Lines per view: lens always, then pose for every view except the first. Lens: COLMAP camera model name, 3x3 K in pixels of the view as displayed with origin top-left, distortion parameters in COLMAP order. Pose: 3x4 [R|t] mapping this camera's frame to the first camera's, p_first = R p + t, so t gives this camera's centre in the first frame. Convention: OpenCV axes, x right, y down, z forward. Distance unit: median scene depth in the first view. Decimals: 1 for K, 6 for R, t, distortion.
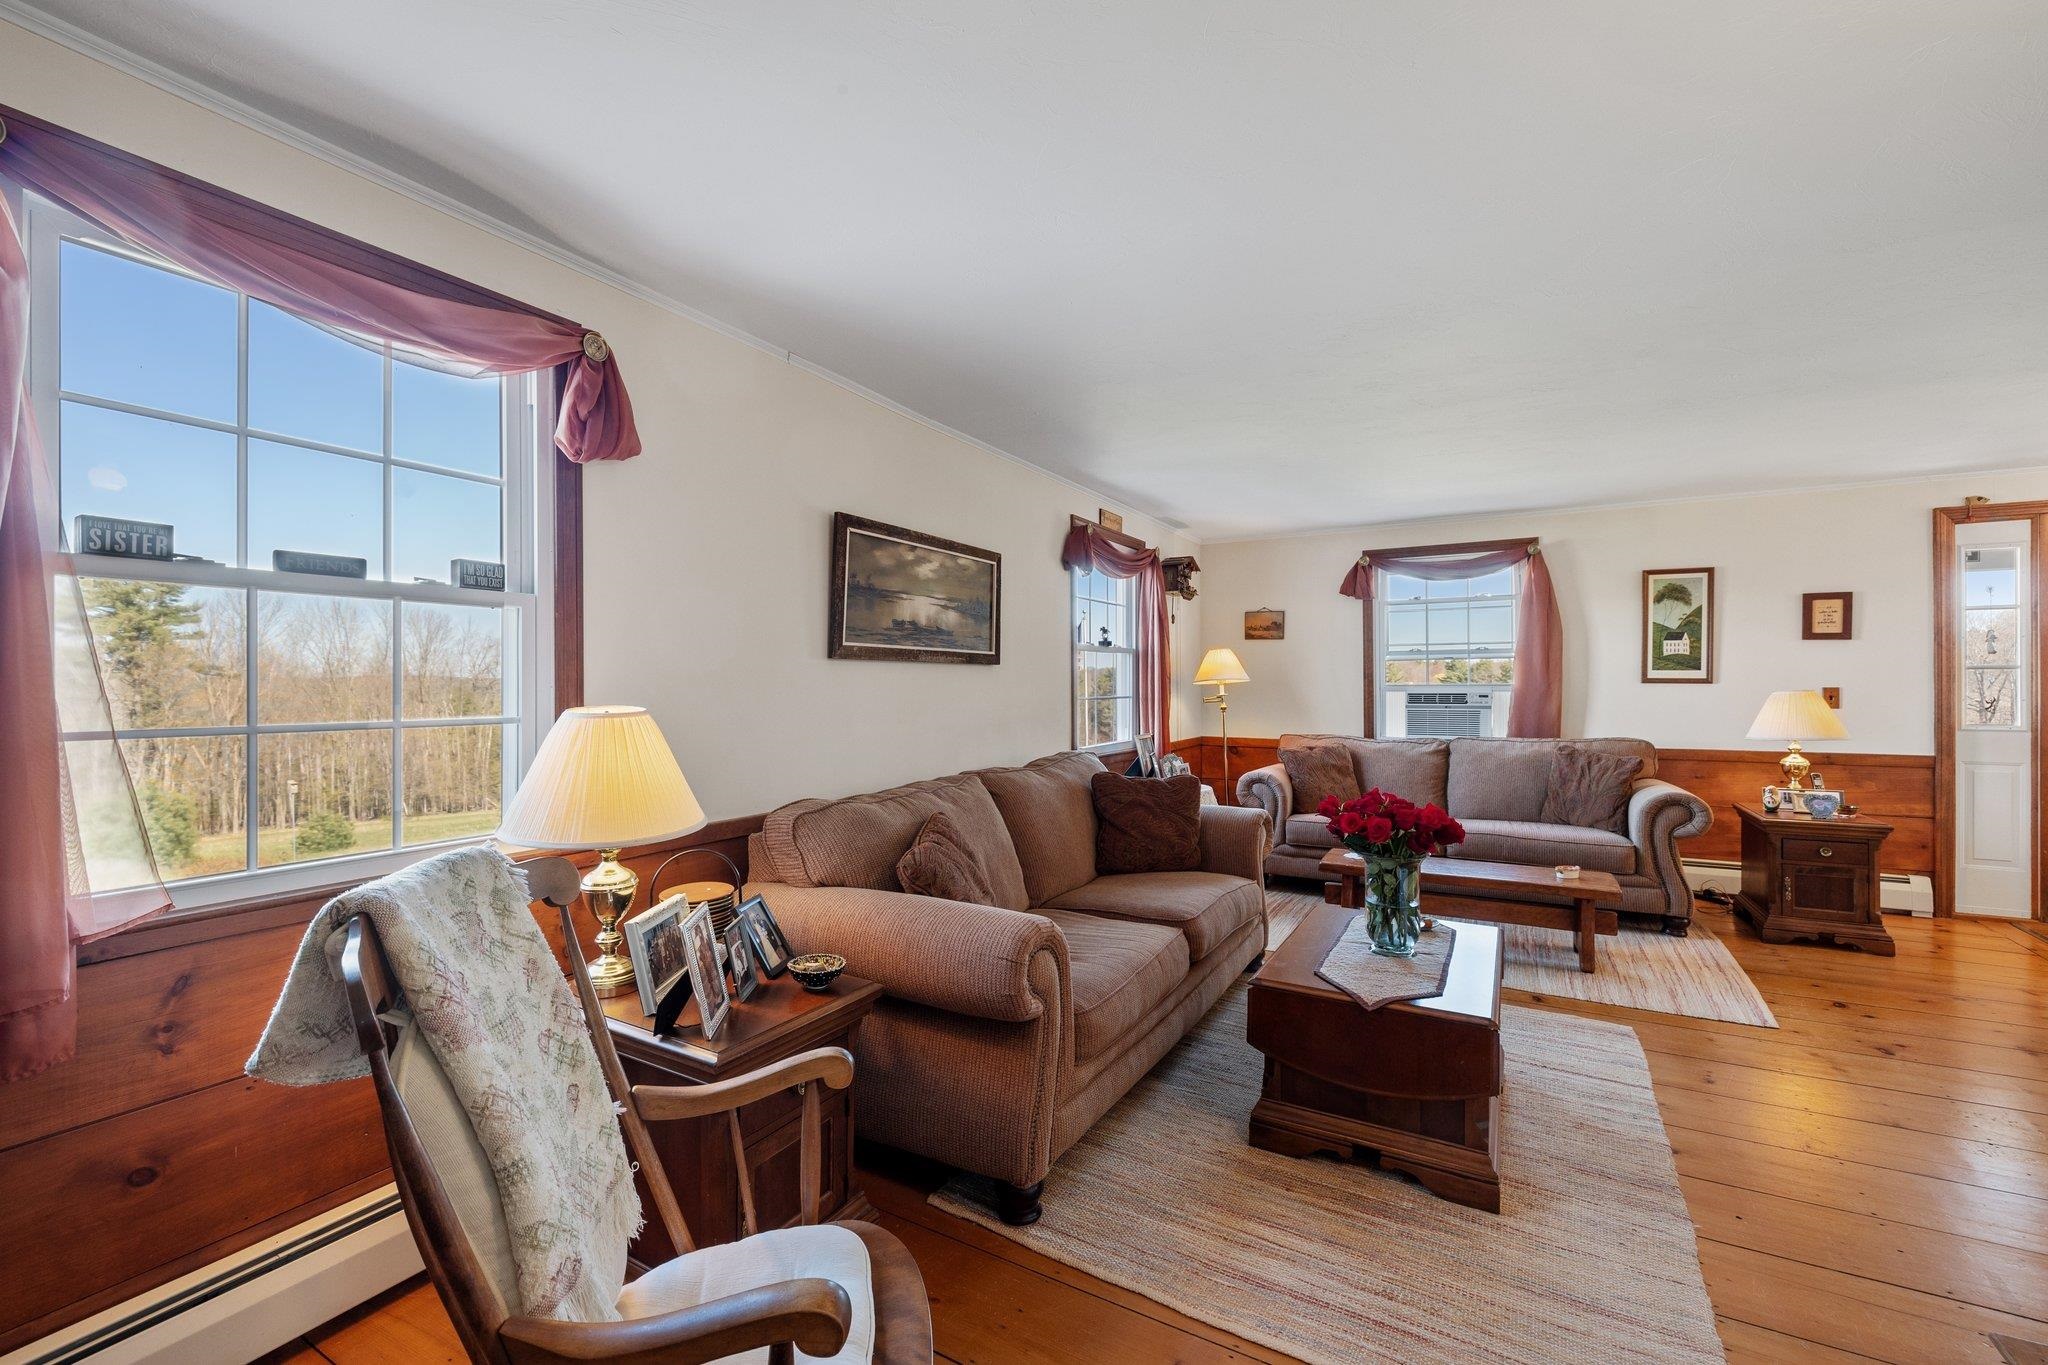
lens RADIAL K [[867.3, 0, 1012.8], [0, 867.3, 678.9], [0, 0, 1]] dist [-0.002224, -0.000118]
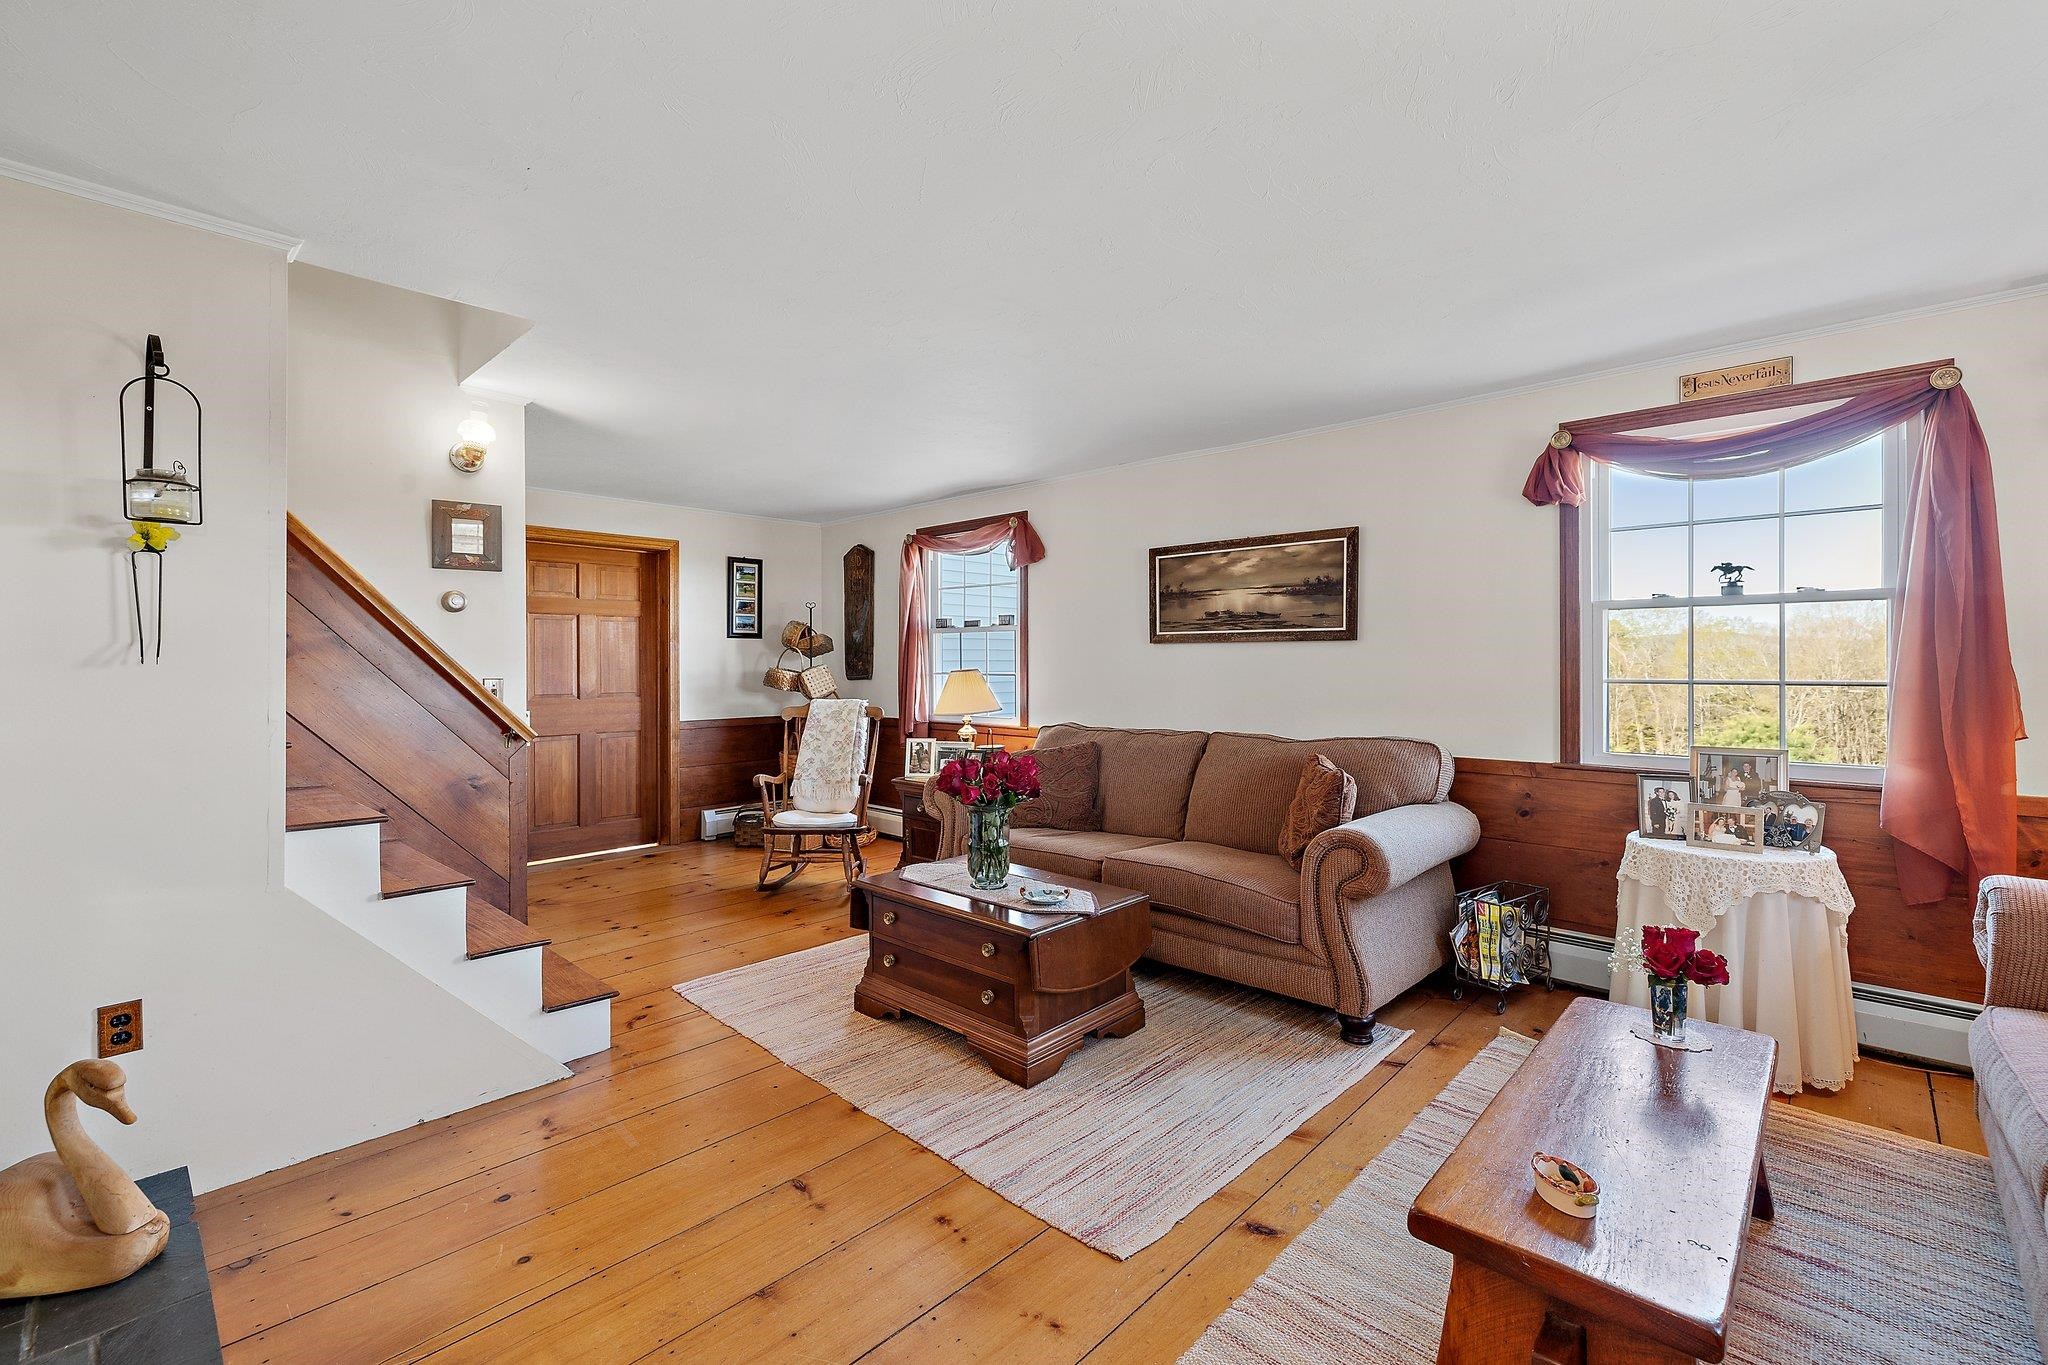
lens RADIAL K [[867.3, 0, 1017.2], [0, 867.3, 669.9], [0, 0, 1]] dist [-0.002224, -0.000118]
pose [[-0.236547, 0.018418, -0.971445, 1.211396], [0.012049, 0.999799, 0.016022, -0.003501], [0.971545, -0.007915, -0.236721, 1.008654]]
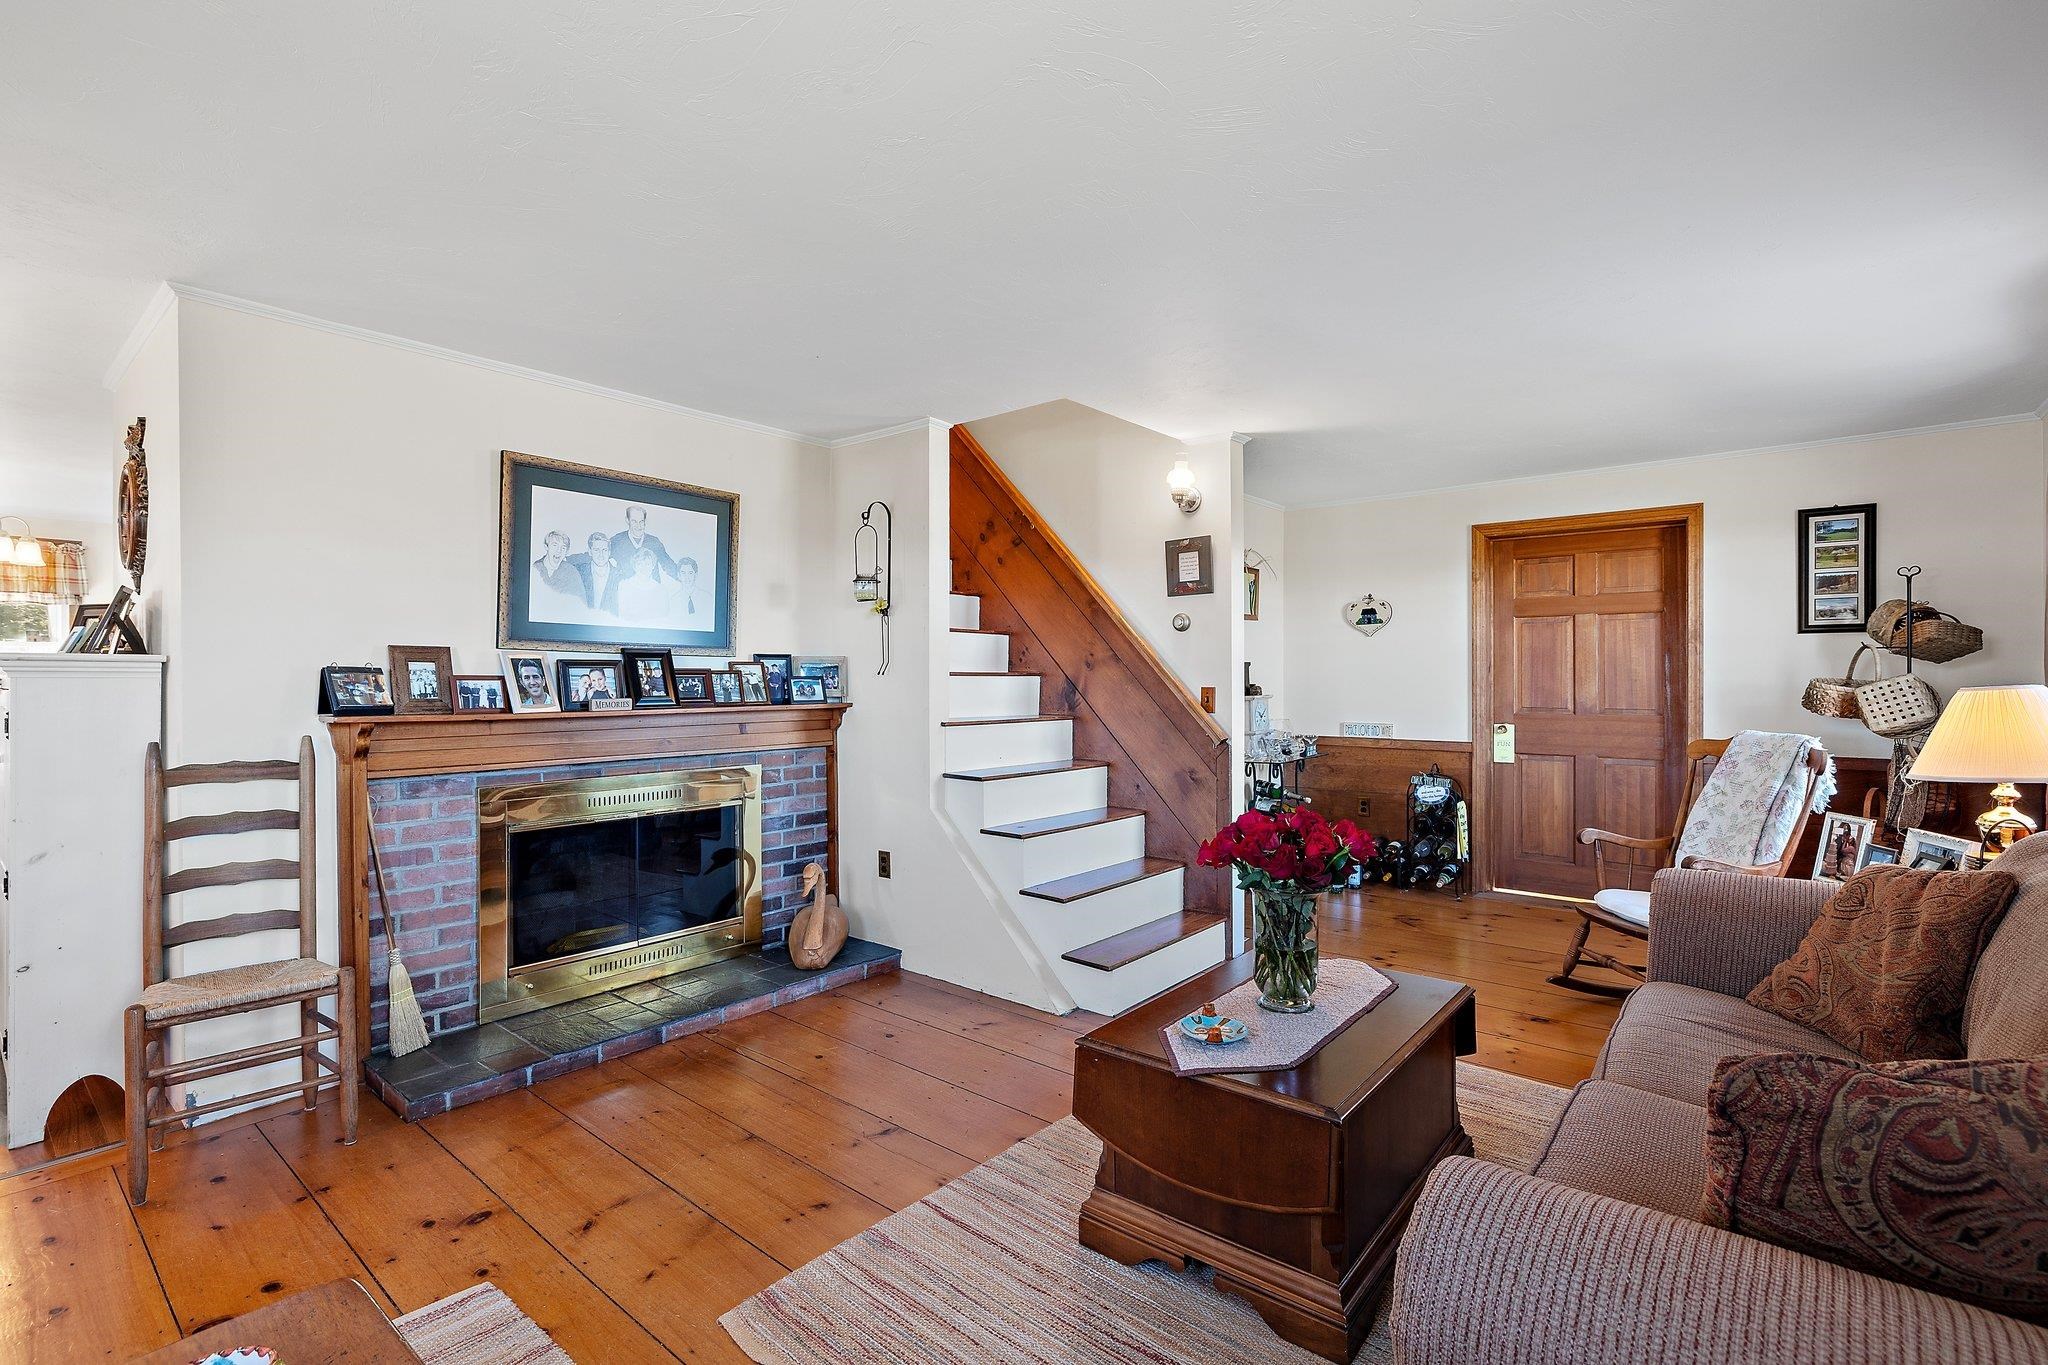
lens RADIAL K [[926.7, 0, 1020.8], [0, 926.7, 678.8], [0, 0, 1]] dist [-0.002476, -0.000056]
pose [[-0.986036, 0.012632, 0.166054, 0.403745], [0.012196, 0.999919, -0.003649, 0.006386], [-0.166087, -0.001573, -0.986110, 1.446376]]
